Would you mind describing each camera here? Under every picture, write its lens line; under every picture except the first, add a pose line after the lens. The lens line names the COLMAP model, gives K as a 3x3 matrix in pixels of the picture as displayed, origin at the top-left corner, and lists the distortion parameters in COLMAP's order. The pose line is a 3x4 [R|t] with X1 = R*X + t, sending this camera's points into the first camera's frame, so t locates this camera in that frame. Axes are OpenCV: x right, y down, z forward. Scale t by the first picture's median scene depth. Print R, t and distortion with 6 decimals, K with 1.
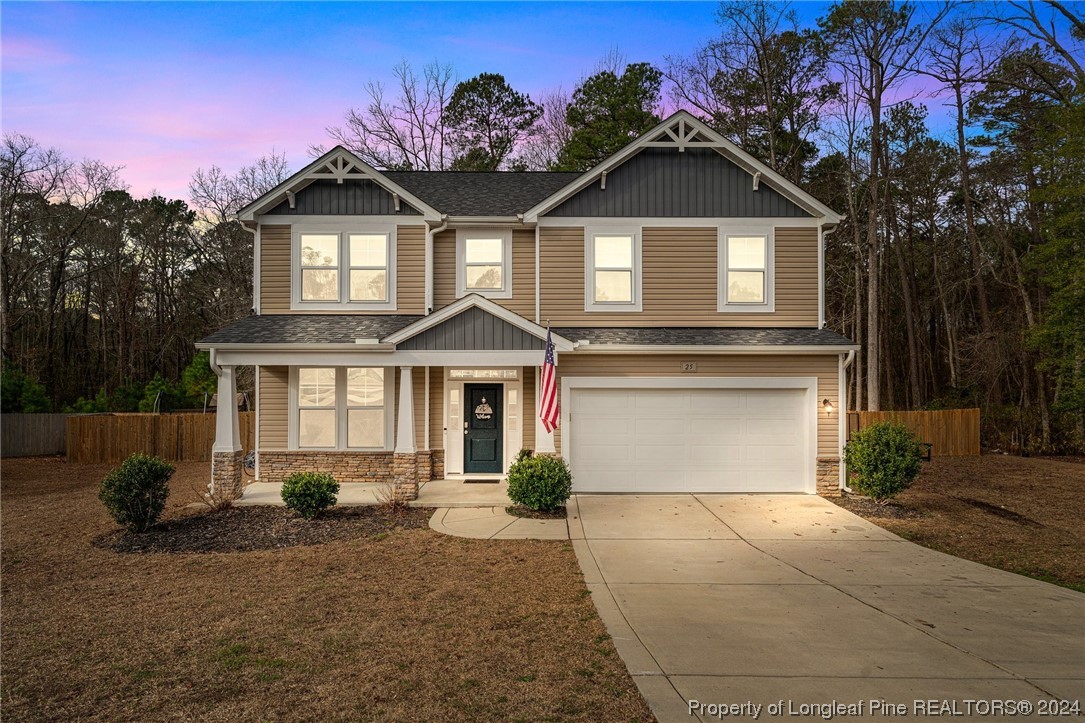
lens RADIAL K [[628.6, 0, 543.5], [0, 628.6, 362.0], [0, 0, 1]] dist [0.000330, -0.000718]
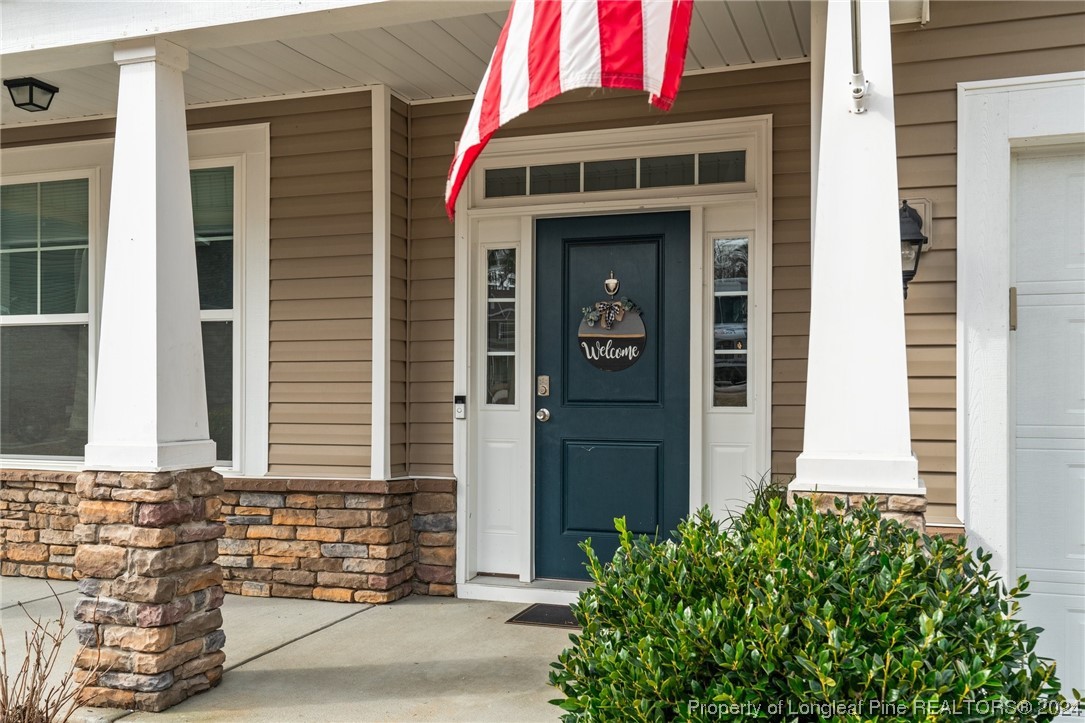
lens RADIAL K [[1011.7, 0, 542.7], [0, 1011.7, 395.7], [0, 0, 1]] dist [0.001884, 0.000000]
pose [[0.940505, 0.001010, -0.339780, 0.014076], [0.005452, 0.999822, 0.018064, 0.100809], [0.339737, -0.018842, 0.940332, 0.646494]]
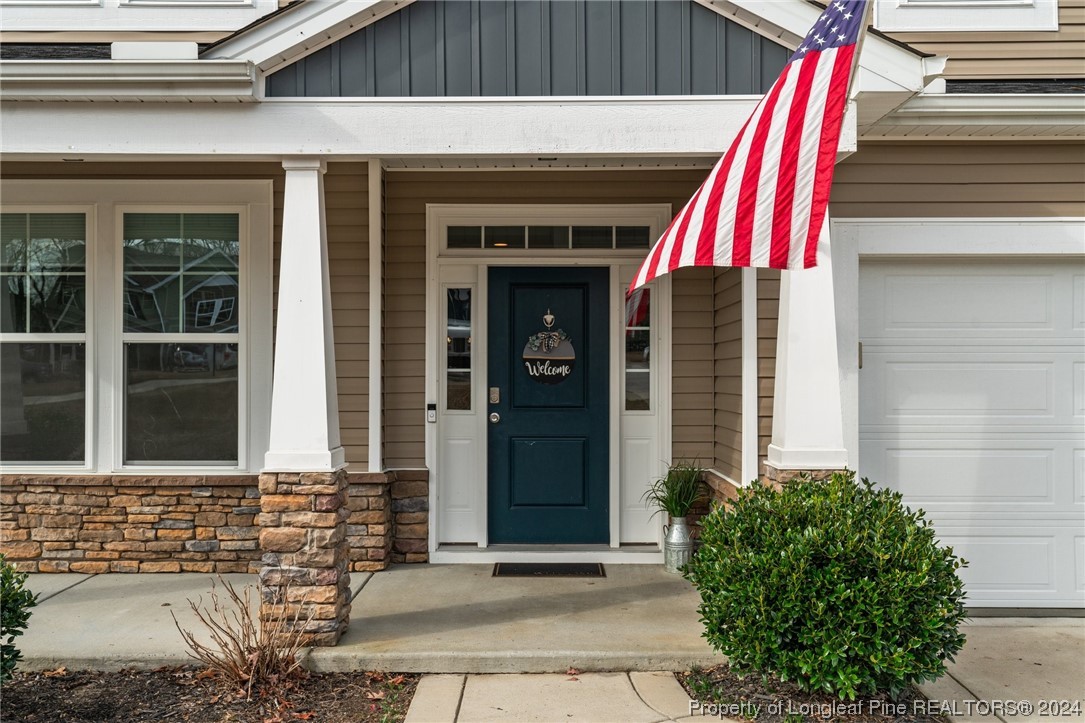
lens RADIAL K [[1064.1, 0, 543.0], [0, 1064.1, 363.8], [0, 0, 1]] dist [0.009522, 0.000000]
pose [[0.999895, -0.003078, -0.014134, -0.093974], [0.003236, 0.999933, 0.011130, 0.081025], [0.014099, -0.011174, 0.999838, 0.469863]]
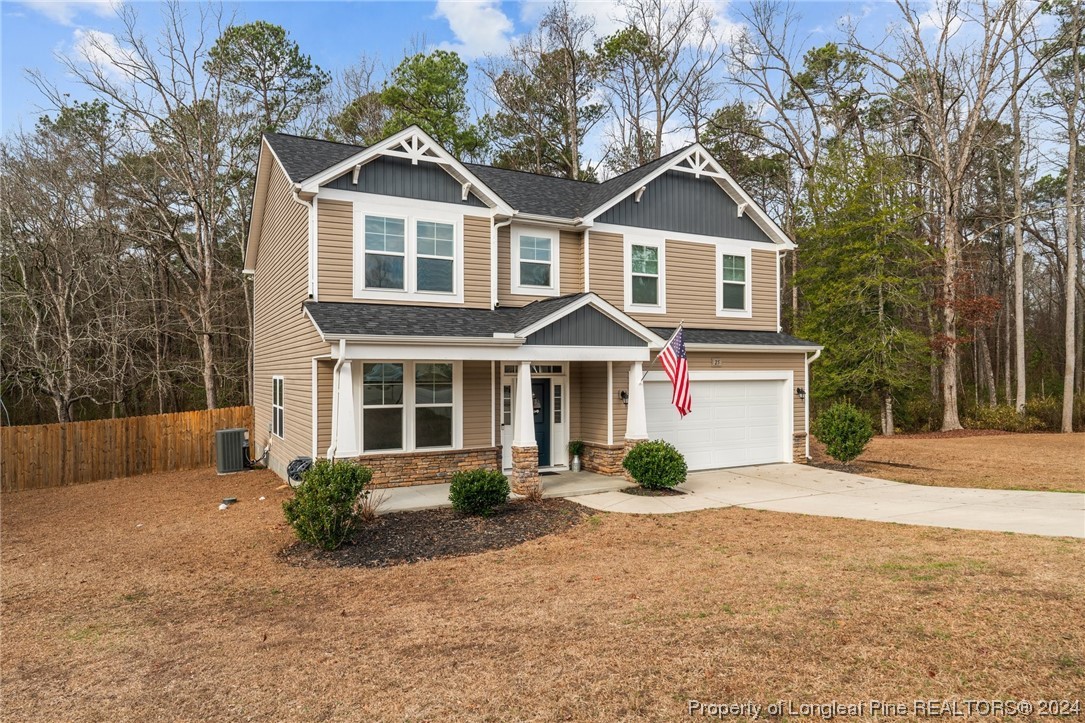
lens RADIAL K [[683.6, 0, 543.5], [0, 683.6, 361.9], [0, 0, 1]] dist [0.002018, 0.001357]
pose [[0.882067, 0.002563, 0.471117, -0.626126], [-0.001652, 0.999996, -0.002348, 0.010074], [-0.471121, 0.001293, 0.882068, 0.017118]]
